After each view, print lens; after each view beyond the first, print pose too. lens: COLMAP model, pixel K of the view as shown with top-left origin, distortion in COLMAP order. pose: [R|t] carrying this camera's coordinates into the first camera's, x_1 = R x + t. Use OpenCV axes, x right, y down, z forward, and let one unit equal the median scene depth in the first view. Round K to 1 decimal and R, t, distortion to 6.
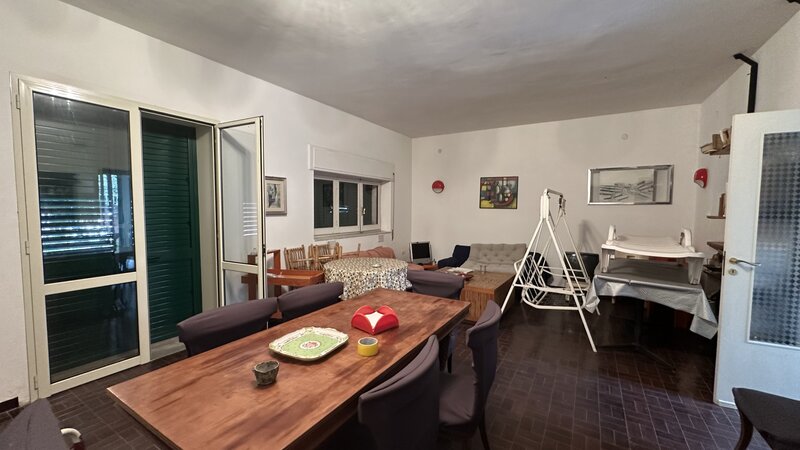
lens RADIAL K [[319.4, 0, 399.1], [0, 319.4, 225.2], [0, 0, 1]] dist [-0.000894, 0.000456]
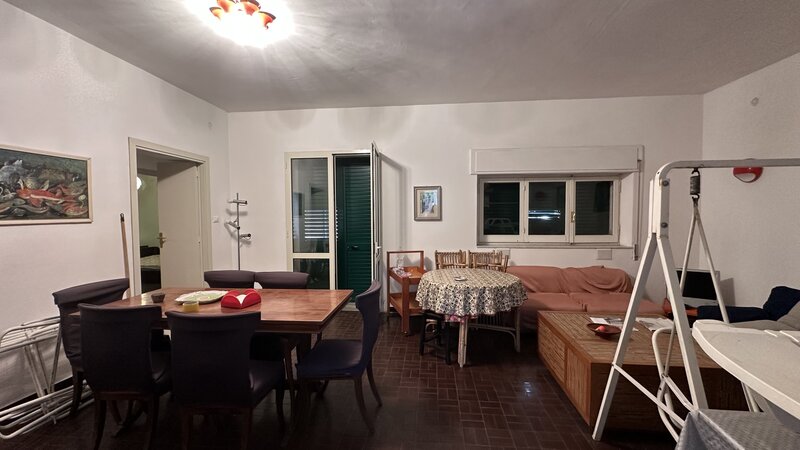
lens RADIAL K [[319.4, 0, 401.7], [0, 319.4, 225.5], [0, 0, 1]] dist [-0.000894, 0.000456]
pose [[0.442837, 0.025890, -0.896228, 0.500671], [-0.041399, 0.999107, 0.008406, -0.015568], [0.895646, 0.033380, 0.443513, 0.365228]]
